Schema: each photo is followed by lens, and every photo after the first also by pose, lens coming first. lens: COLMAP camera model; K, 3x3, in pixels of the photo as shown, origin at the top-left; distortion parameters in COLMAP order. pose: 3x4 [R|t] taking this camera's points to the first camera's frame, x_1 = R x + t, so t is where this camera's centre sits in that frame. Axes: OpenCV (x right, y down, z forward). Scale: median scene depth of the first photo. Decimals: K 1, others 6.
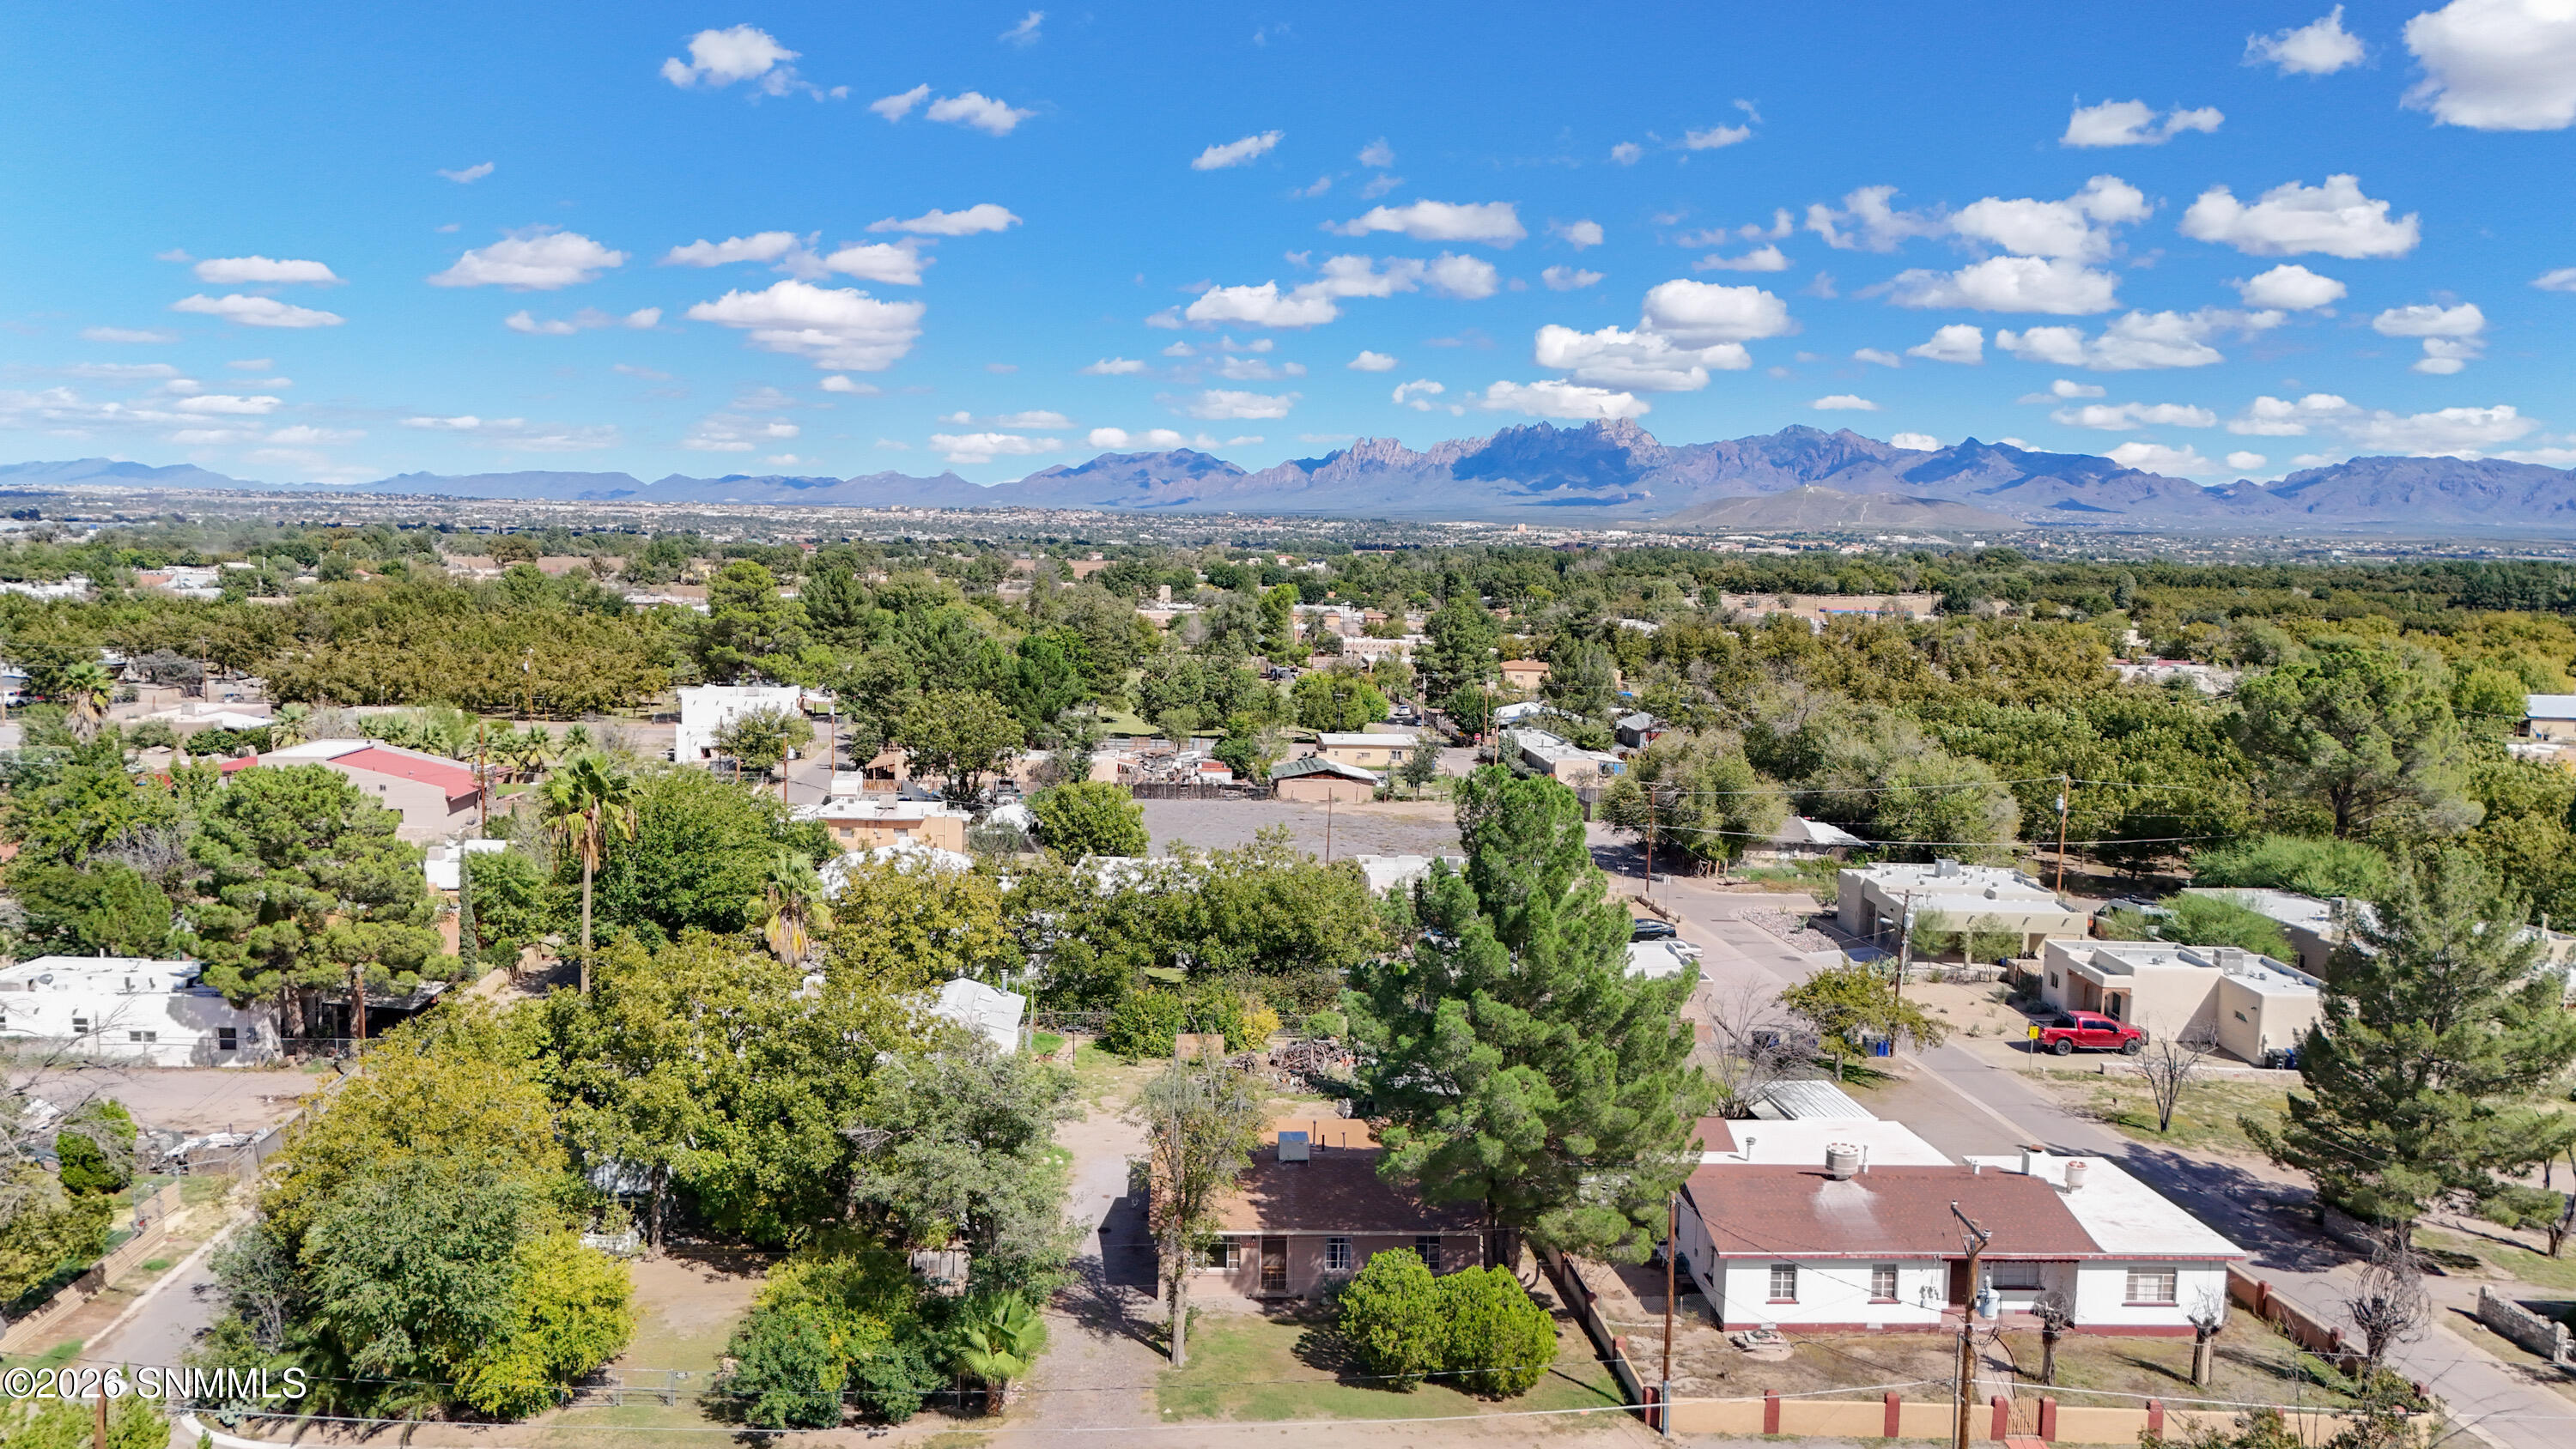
lens RADIAL K [[1962.8, 0, 1288.0], [0, 1962.8, 724.5], [0, 0, 1]] dist [0.041809, -0.009292]
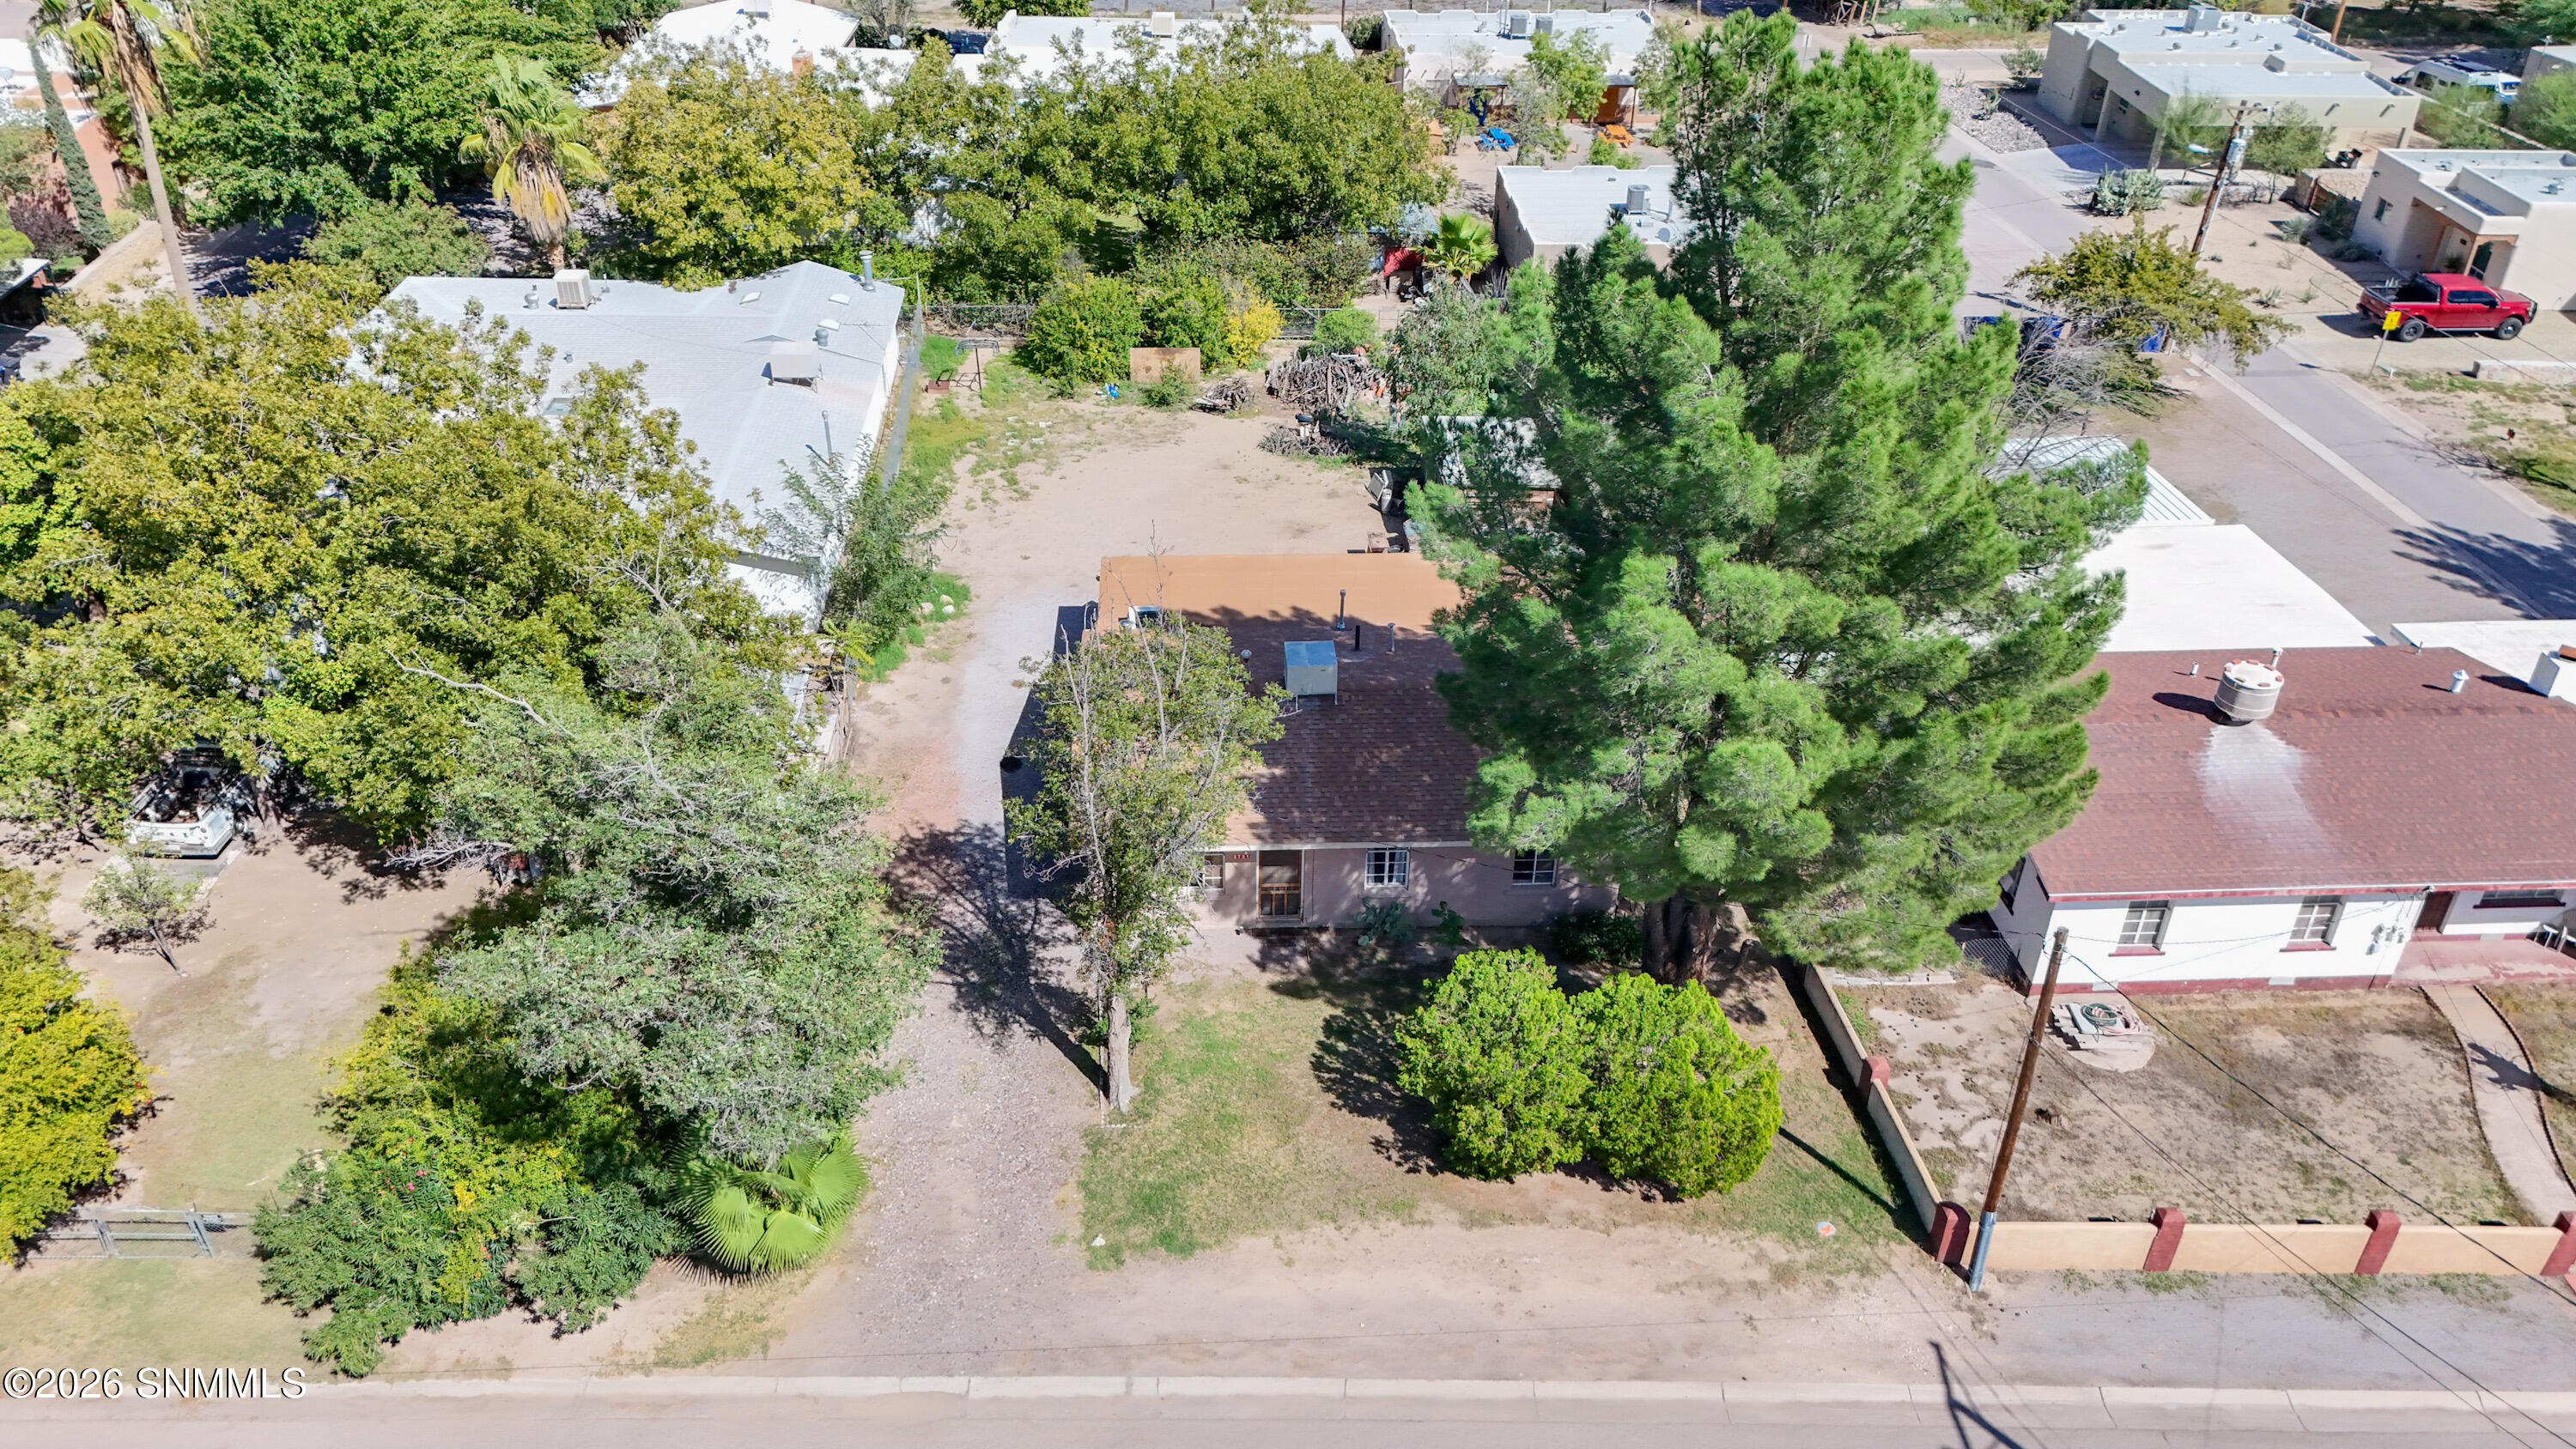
lens RADIAL K [[1912.7, 0, 1262.8], [0, 1912.7, 706.7], [0, 0, 1]] dist [0.088494, -0.092545]
pose [[0.999951, -0.001924, -0.009736, -0.006003], [0.005998, 0.898761, 0.438399, -0.028311], [0.007907, -0.438435, 0.898728, 0.451612]]
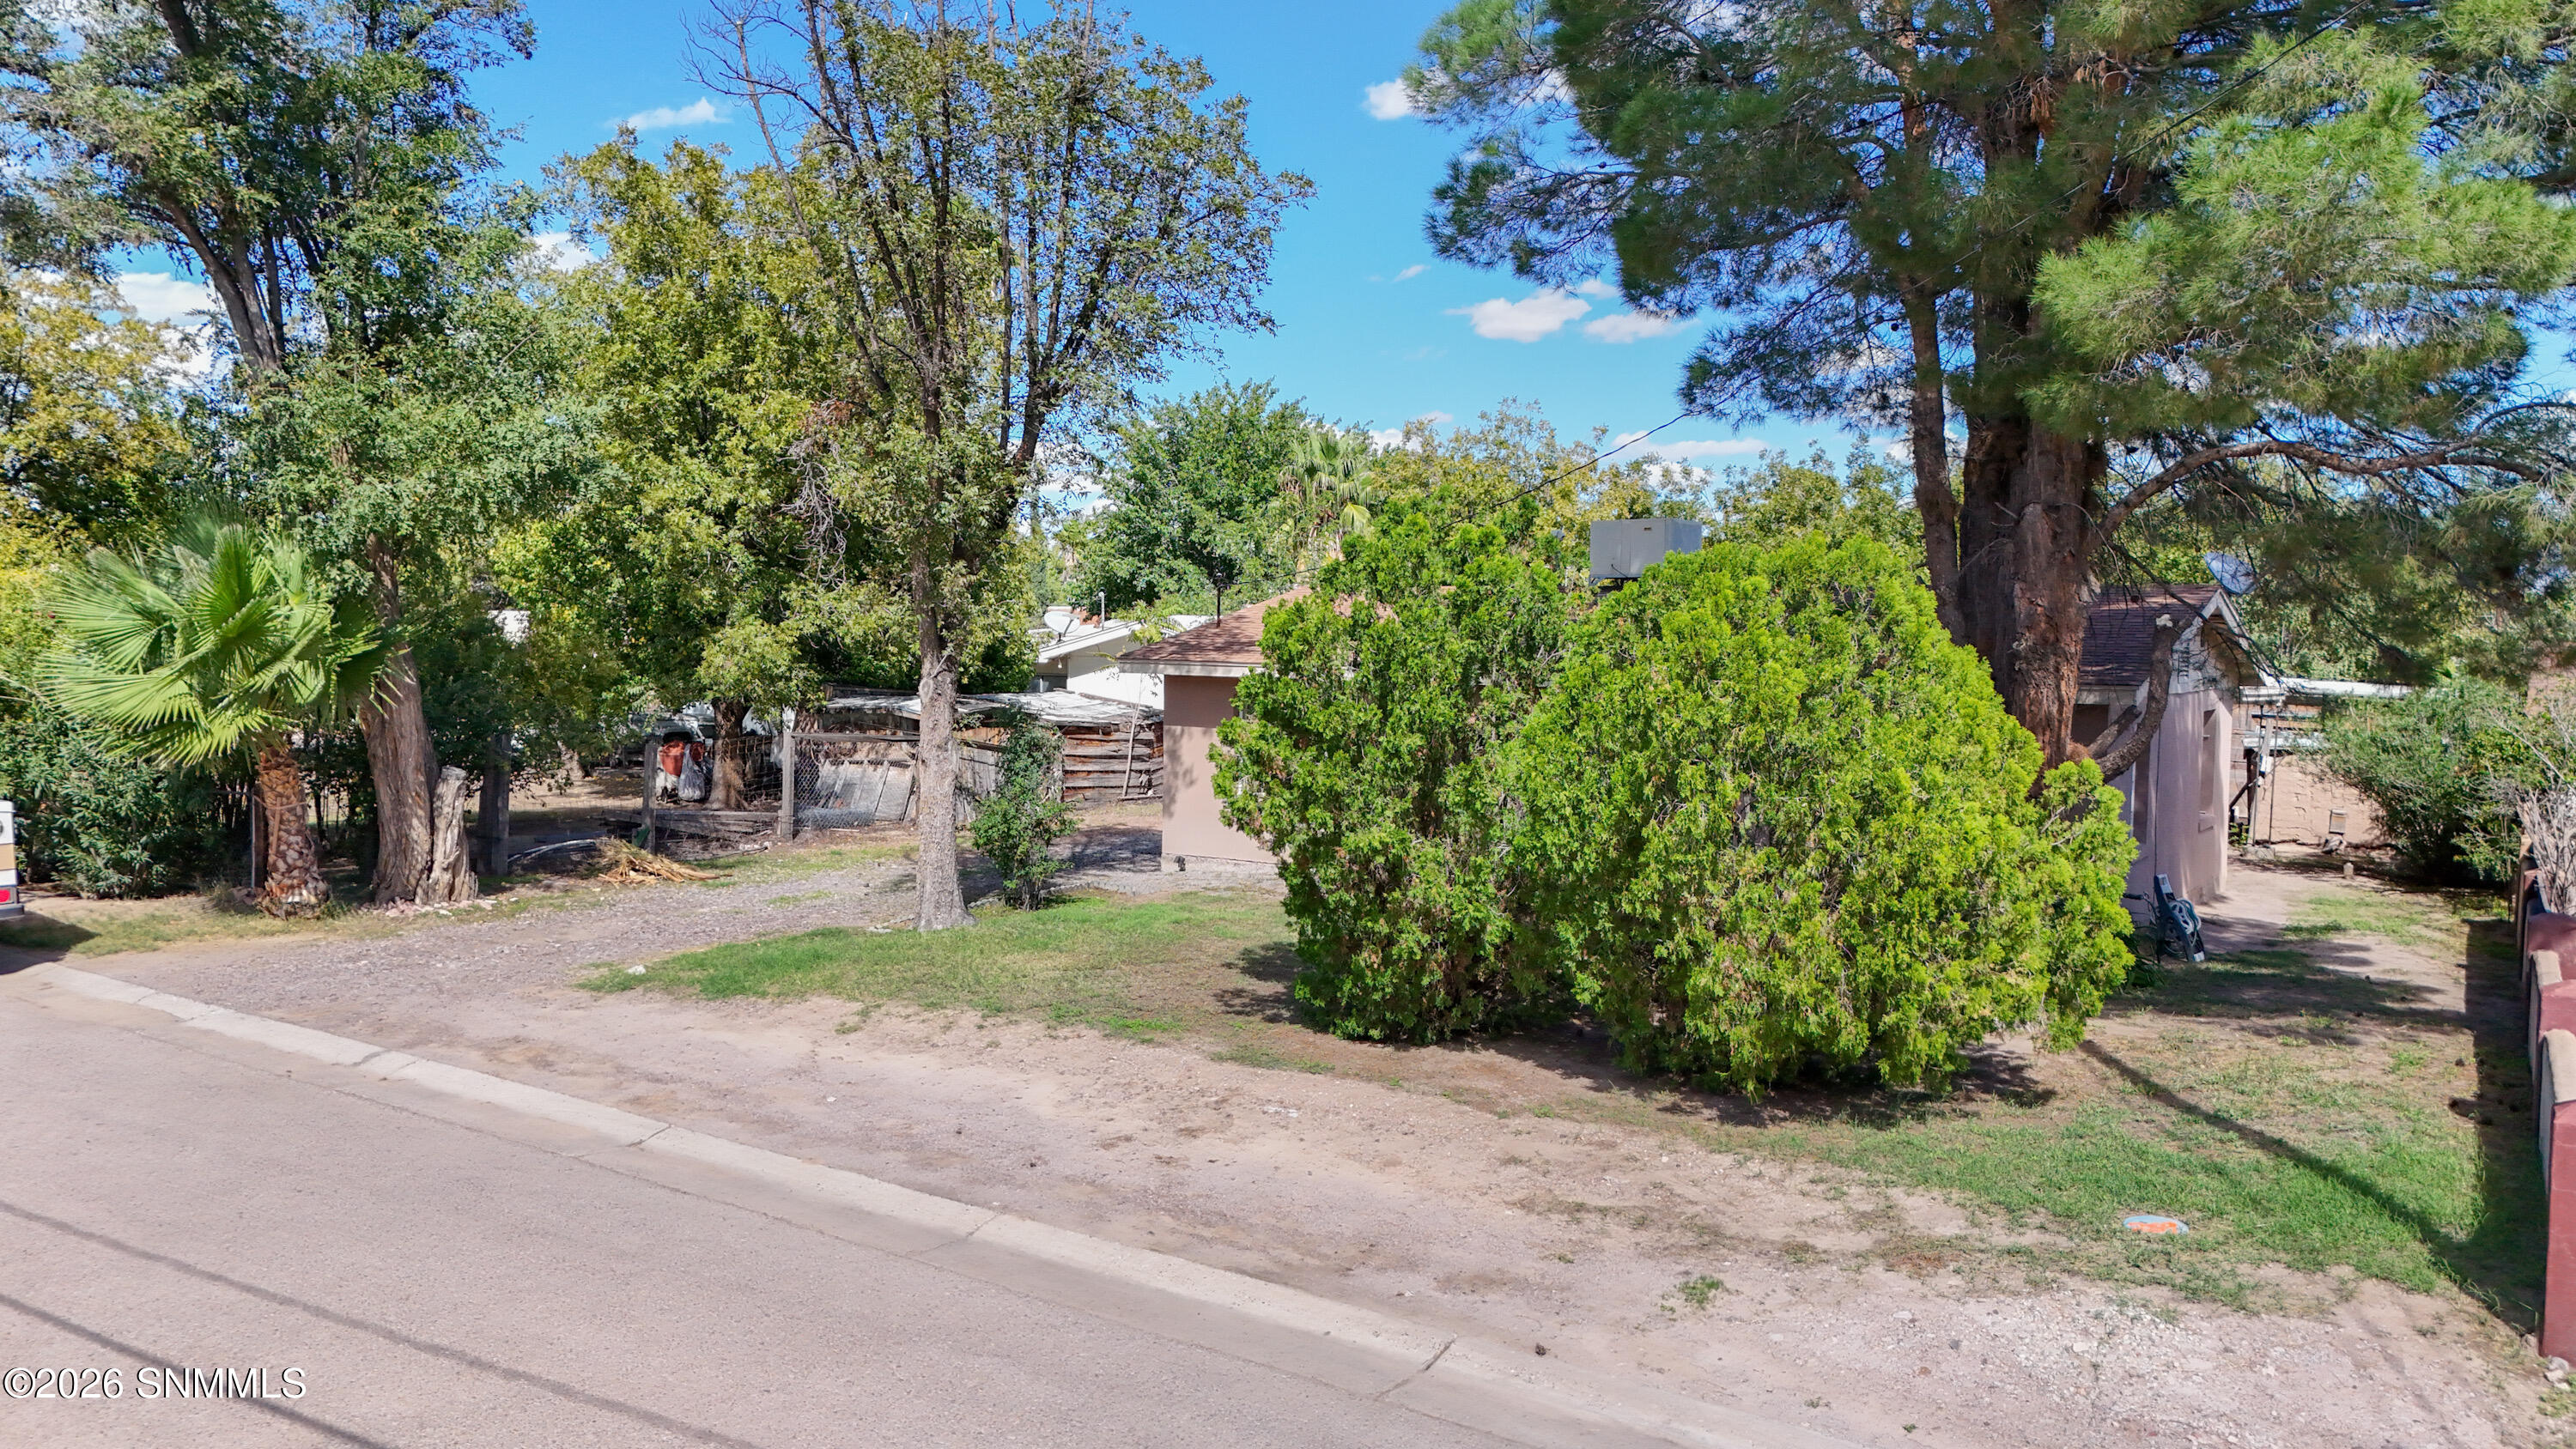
lens RADIAL K [[1912.7, 0, 1262.8], [0, 1912.7, 706.7], [0, 0, 1]] dist [0.088494, -0.092545]
pose [[0.801364, 0.011603, -0.598064, 0.152851], [-0.043331, 0.998311, -0.038692, 0.251566], [0.596605, 0.056922, 0.800514, 0.653773]]
